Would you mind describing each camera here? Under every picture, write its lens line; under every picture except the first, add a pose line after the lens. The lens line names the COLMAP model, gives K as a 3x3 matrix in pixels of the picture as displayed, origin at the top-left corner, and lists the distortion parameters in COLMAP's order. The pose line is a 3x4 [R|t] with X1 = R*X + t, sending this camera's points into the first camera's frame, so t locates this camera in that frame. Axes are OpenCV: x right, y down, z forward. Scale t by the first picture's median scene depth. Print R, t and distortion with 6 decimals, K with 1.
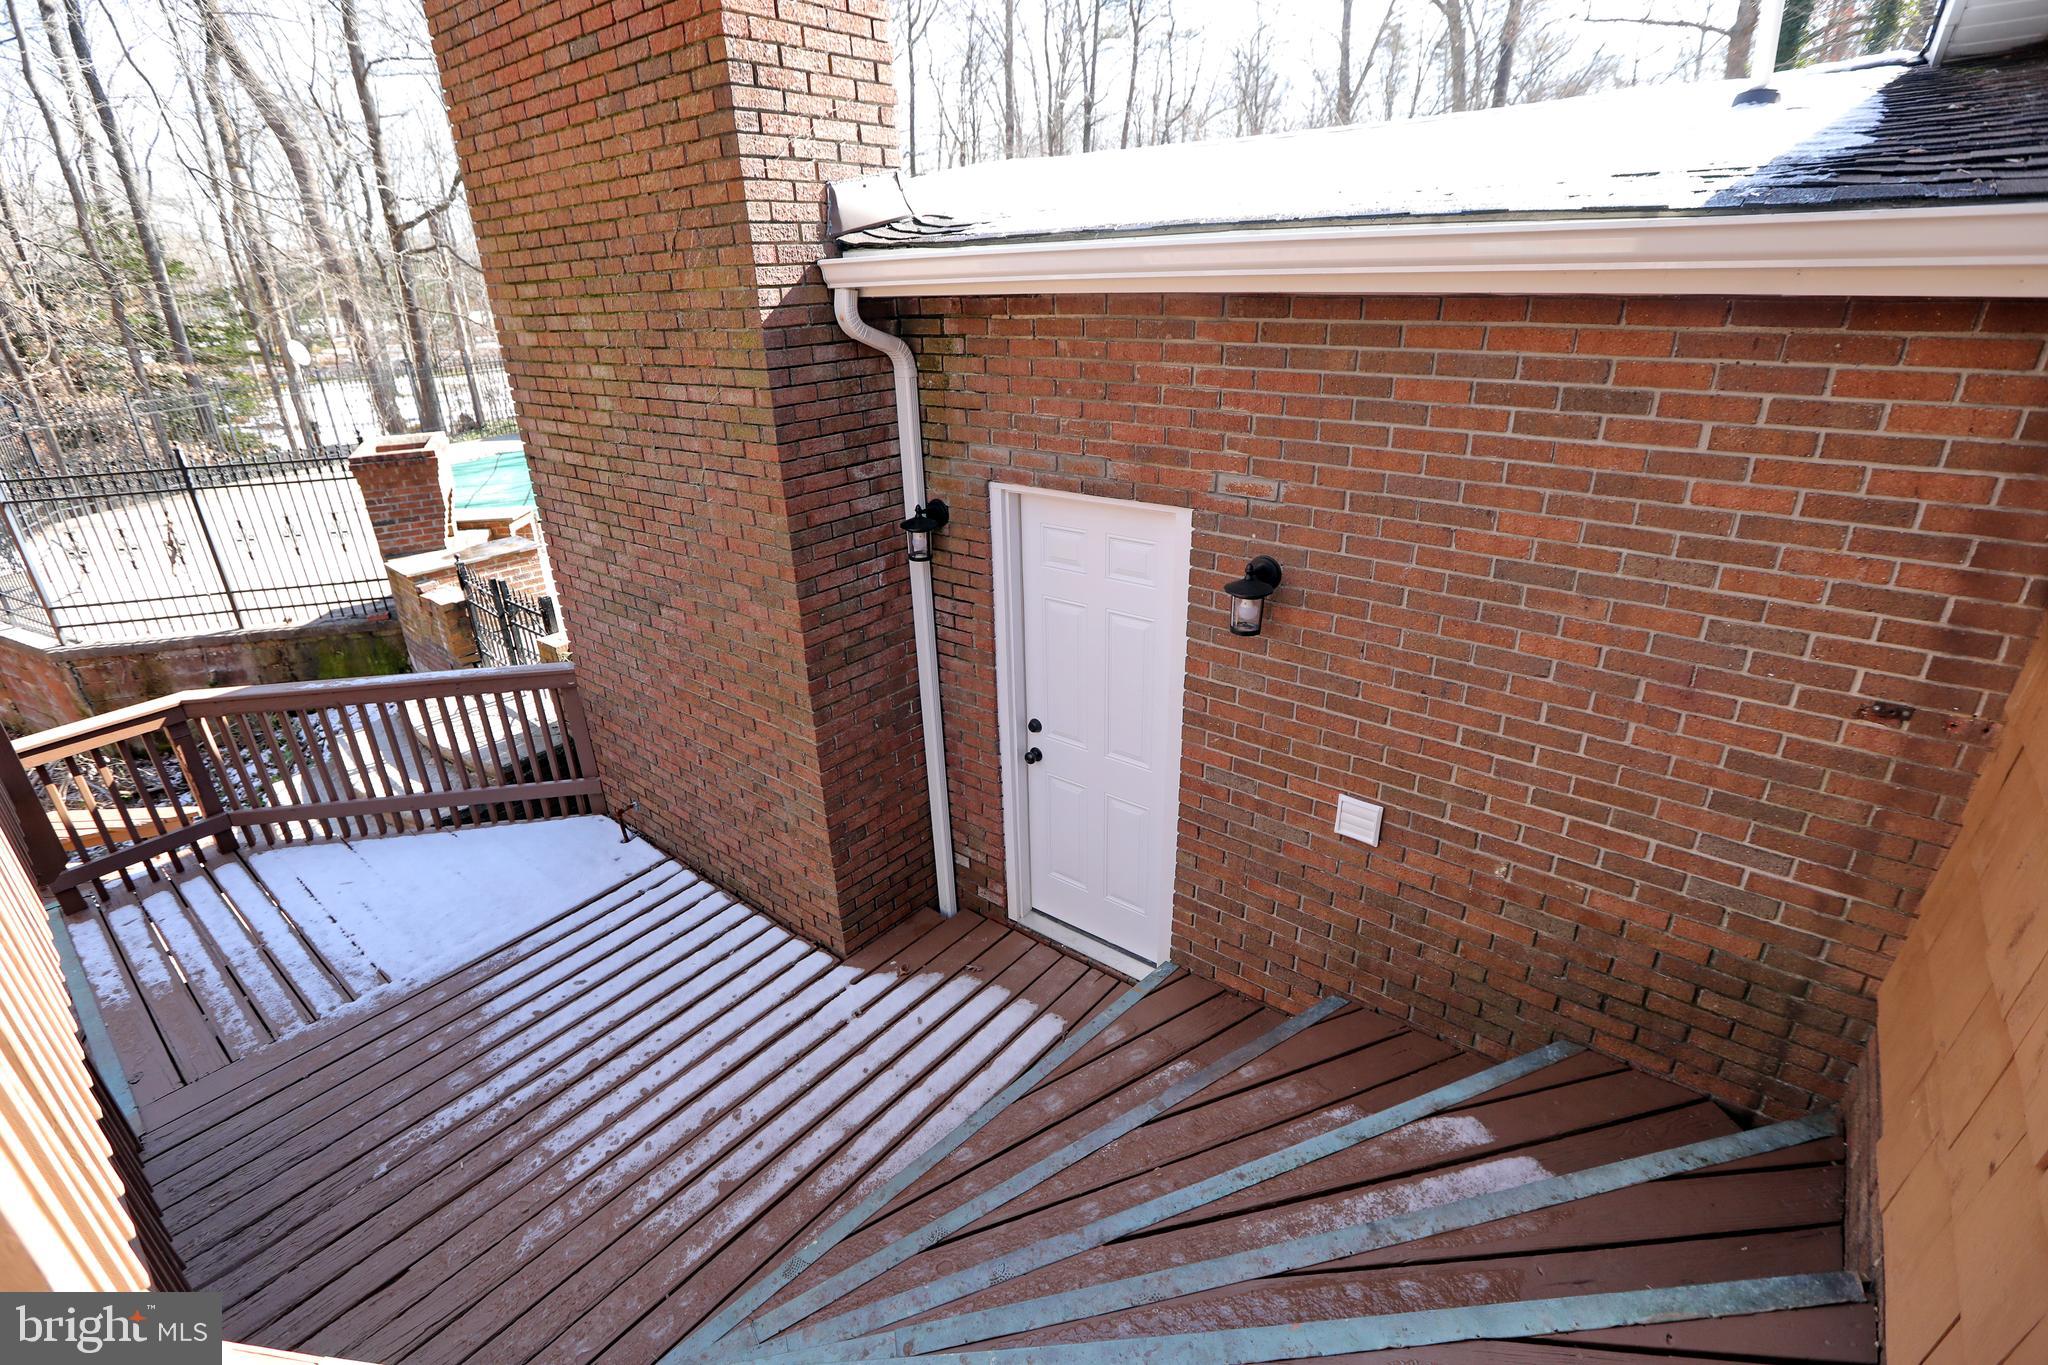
lens RADIAL K [[964.4, 0, 1024.0], [0, 964.4, 682.5], [0, 0, 1]] dist [0.000168, 0.021570]
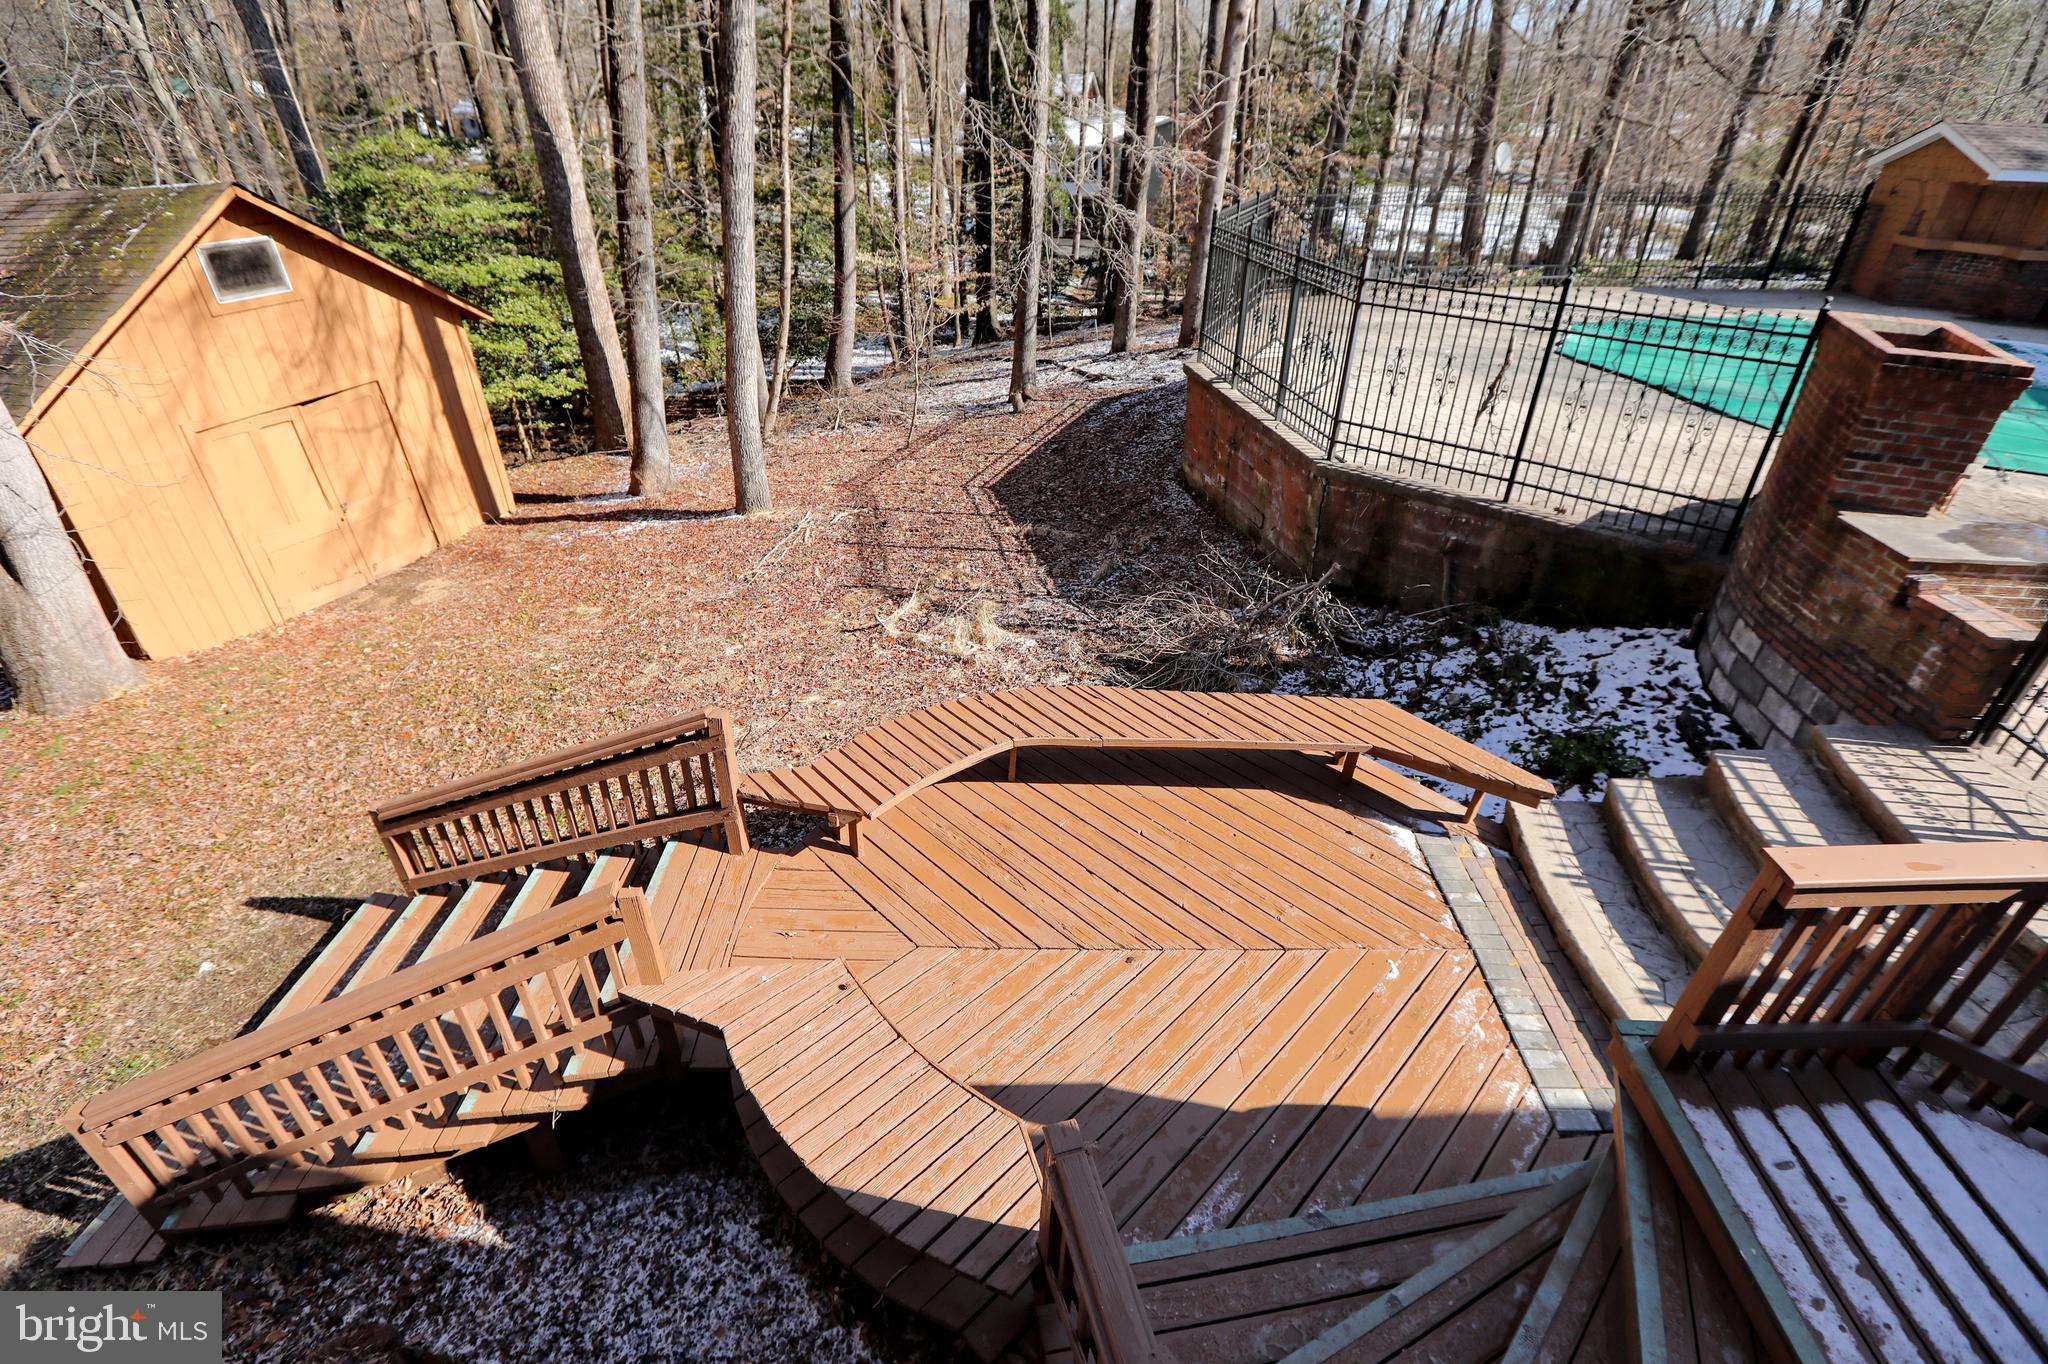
lens RADIAL K [[954.5, 0, 1013.8], [0, 954.5, 686.2], [0, 0, 1]] dist [-0.057016, 0.021222]
pose [[0.605151, 0.450151, -0.656625, -0.454493], [-0.345181, 0.891592, 0.293111, -0.005047], [0.717386, 0.049278, 0.694931, 0.134849]]
